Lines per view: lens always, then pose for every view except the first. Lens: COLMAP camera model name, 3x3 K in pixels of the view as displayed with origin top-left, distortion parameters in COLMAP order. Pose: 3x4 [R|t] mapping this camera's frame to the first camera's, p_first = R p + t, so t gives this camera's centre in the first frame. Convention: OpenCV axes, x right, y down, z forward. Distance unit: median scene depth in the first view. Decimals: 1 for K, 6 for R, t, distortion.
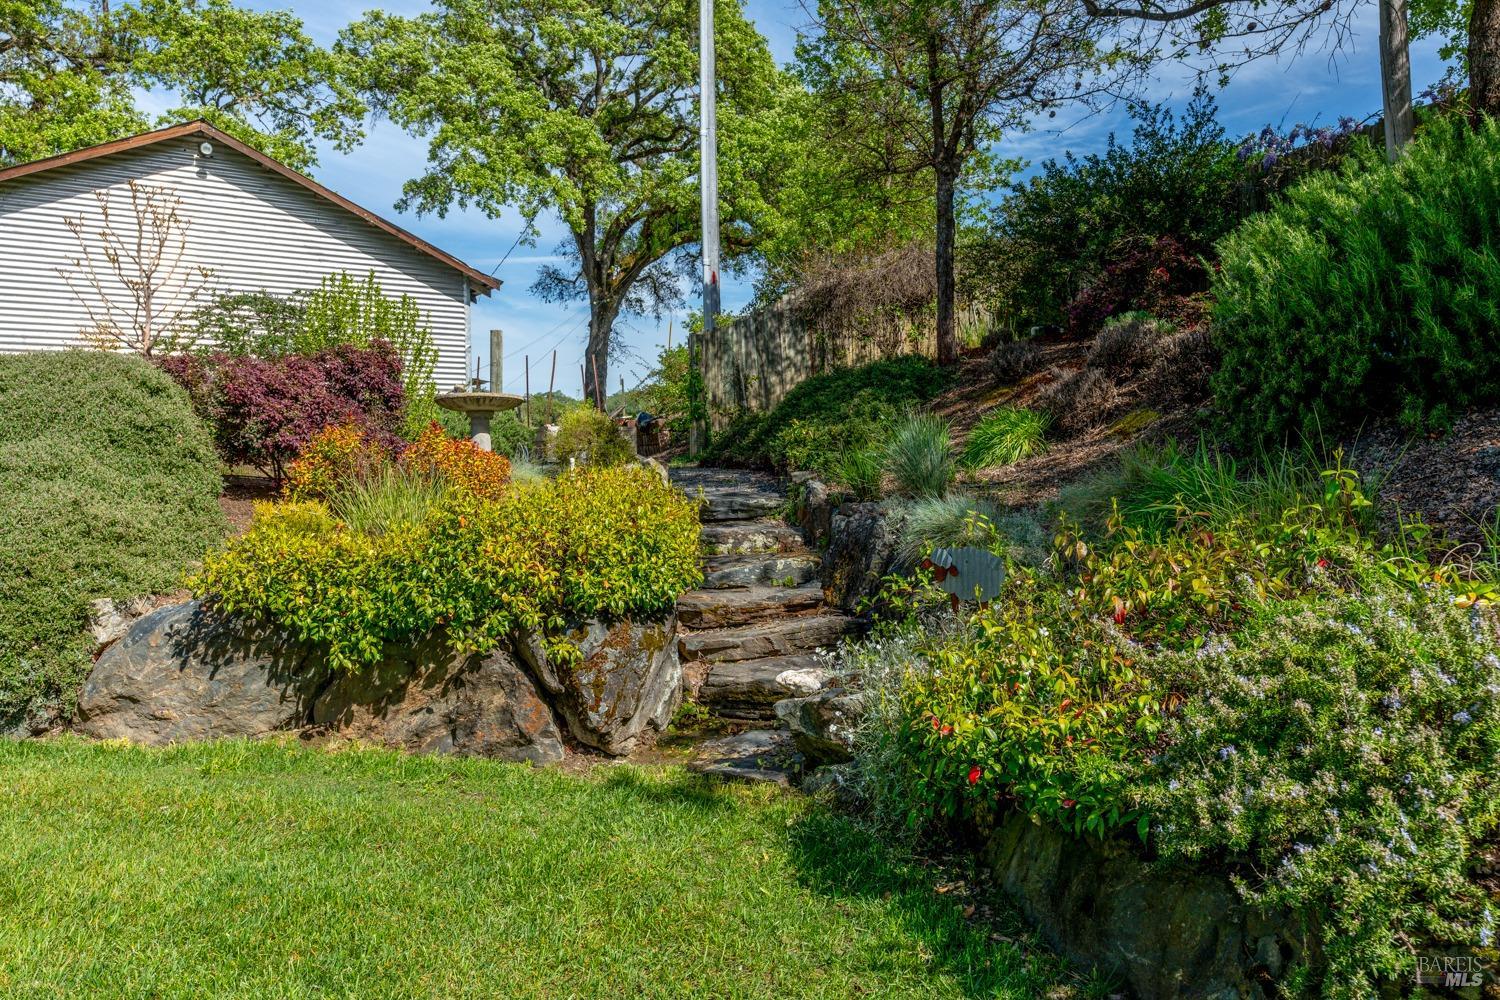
lens RADIAL K [[1114.9, 0, 747.5], [0, 1114.9, 500.5], [0, 0, 1]] dist [-0.033999, -0.000865]
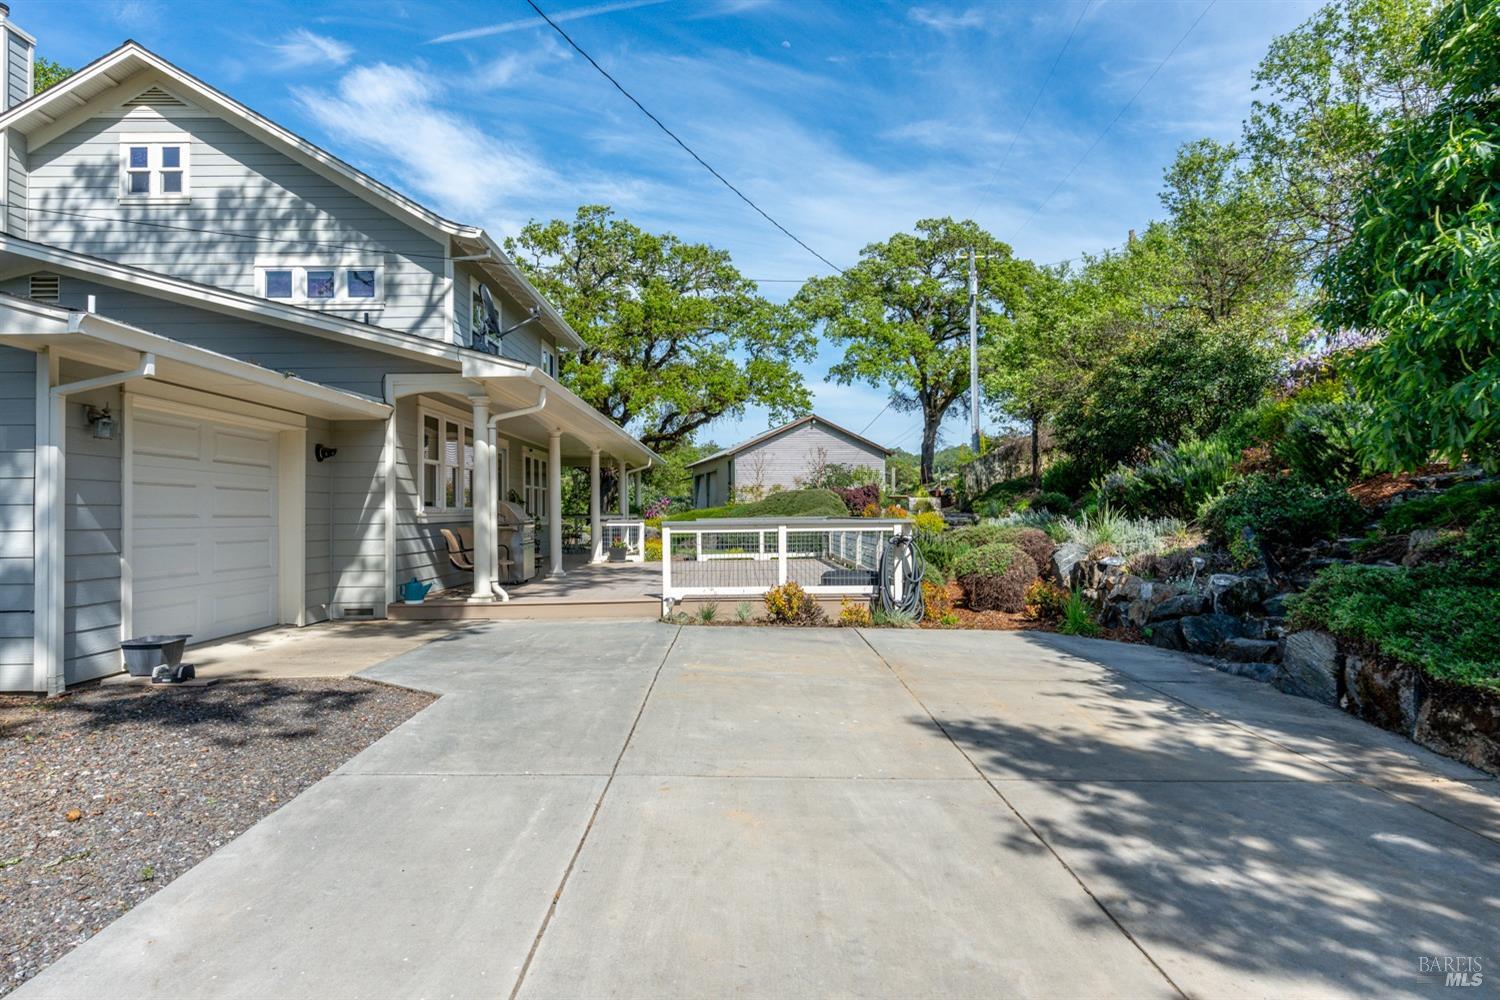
lens RADIAL K [[866.8, 0, 753.4], [0, 866.8, 505.9], [0, 0, 1]] dist [0.001093, 0.000161]
pose [[0.944259, -0.004260, -0.329177, 0.169326], [-0.006757, 0.999455, -0.032317, 0.028776], [0.329135, 0.032740, 0.943715, -1.181611]]
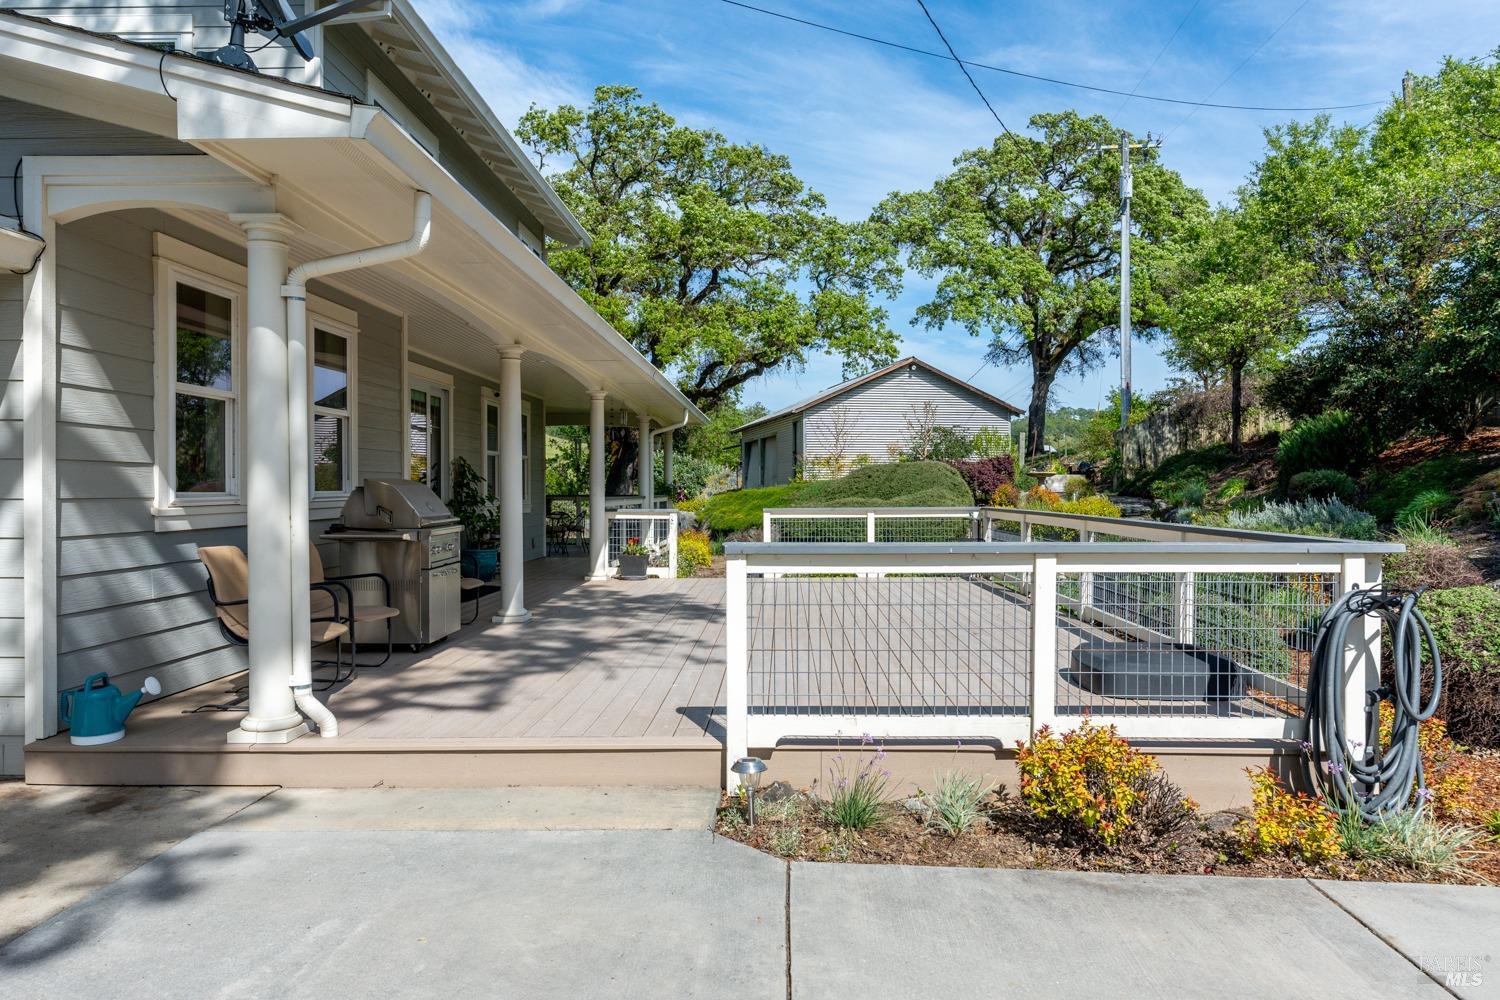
lens RADIAL K [[1012.0, 0, 759.3], [0, 1012.0, 488.6], [0, 0, 1]] dist [0.020089, -0.001250]
pose [[0.928843, 0.007983, -0.370388, 0.031029], [-0.018119, 0.999550, -0.023894, 0.013993], [0.370030, 0.028905, 0.928570, -0.904403]]
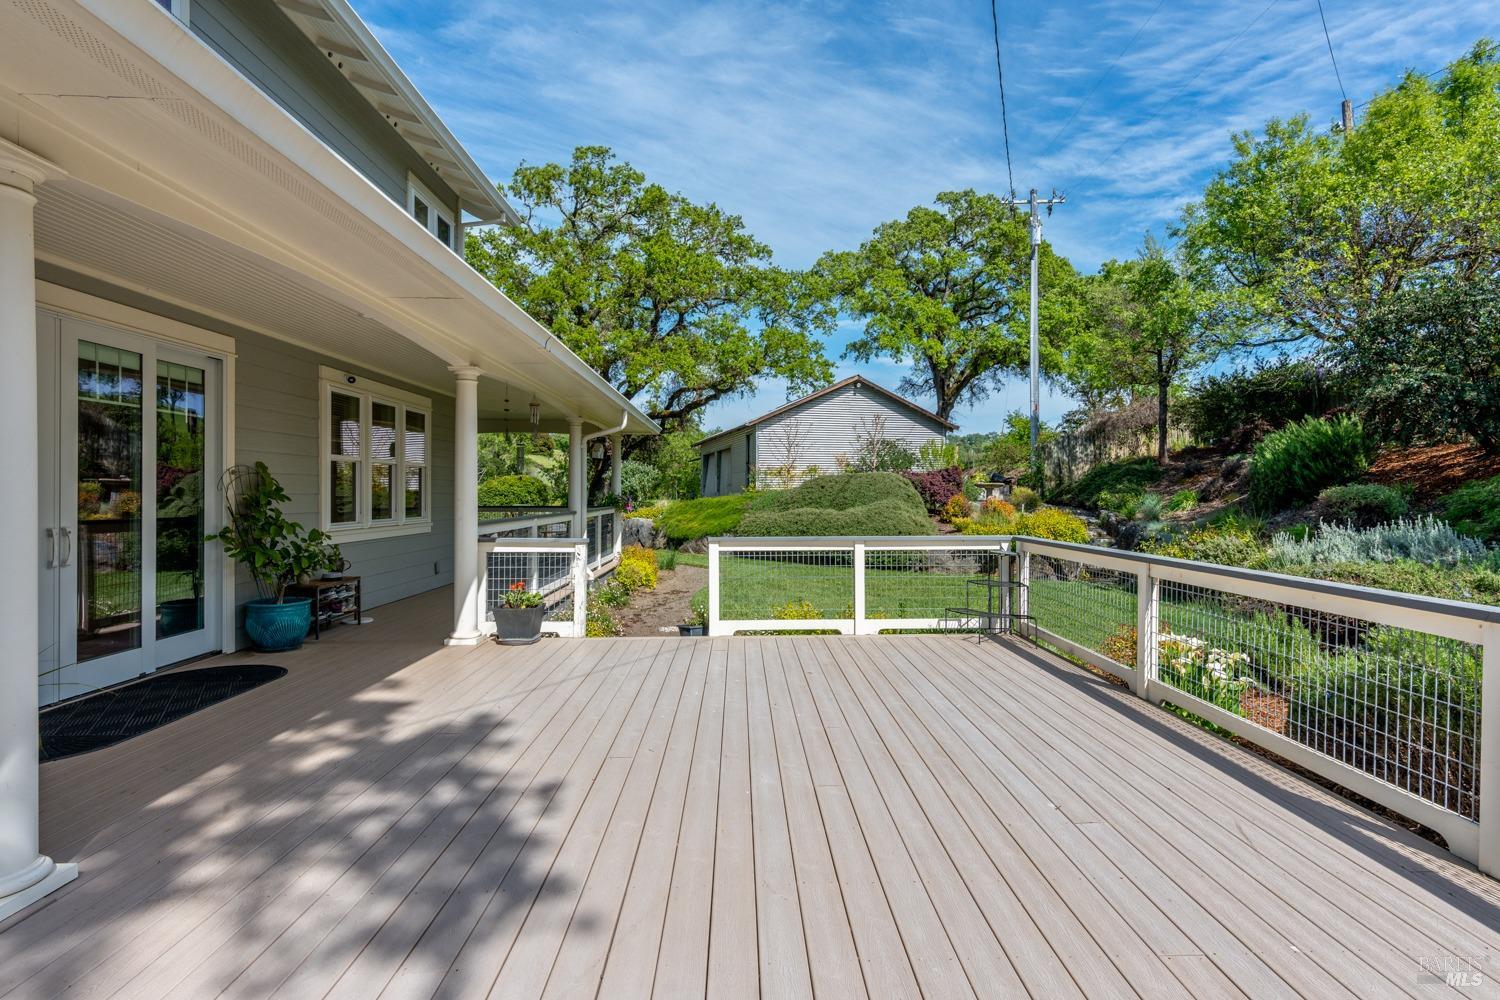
lens RADIAL K [[742.8, 0, 753.0], [0, 742.8, 499.6], [0, 0, 1]] dist [-0.003327, -0.000471]
pose [[0.944714, 0.015171, -0.327546, -0.093485], [-0.020876, 0.999685, -0.013906, -0.003962], [0.327232, 0.019975, 0.944733, -0.570954]]
